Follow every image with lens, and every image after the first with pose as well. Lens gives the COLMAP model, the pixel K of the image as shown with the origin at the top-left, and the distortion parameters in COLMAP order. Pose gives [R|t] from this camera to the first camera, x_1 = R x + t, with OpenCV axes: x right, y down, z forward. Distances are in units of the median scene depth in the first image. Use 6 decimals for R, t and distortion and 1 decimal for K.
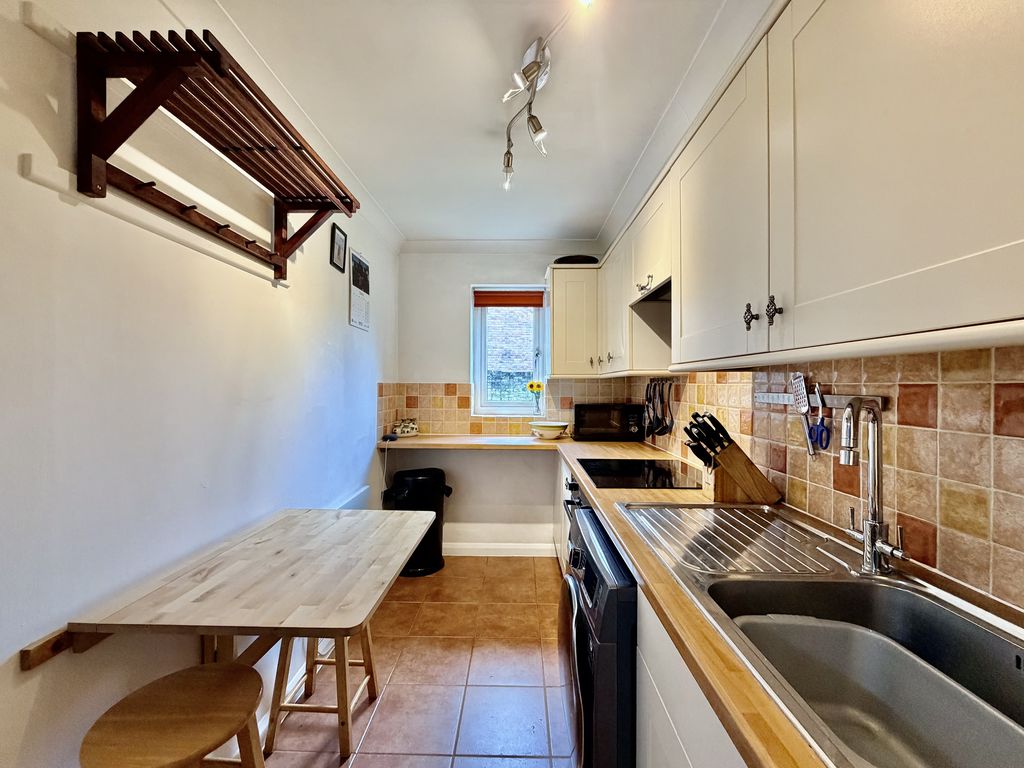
lens RADIAL K [[414.2, 0, 510.4], [0, 414.2, 384.4], [0, 0, 1]] dist [-0.001192, -0.000459]
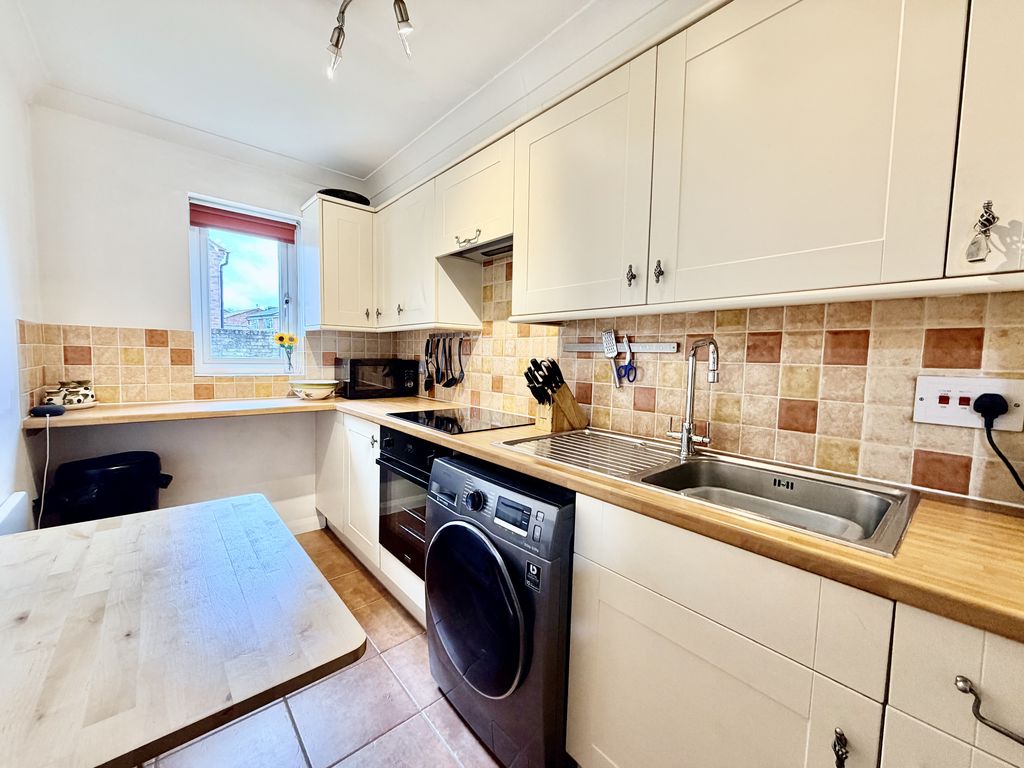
lens RADIAL K [[405.8, 0, 498.6], [0, 405.8, 382.5], [0, 0, 1]] dist [0.007276, -0.000178]
pose [[0.748993, -0.029338, 0.661928, -0.197980], [-0.022774, 0.997289, 0.069972, 0.029984], [-0.662186, -0.067483, 0.746294, 0.113235]]
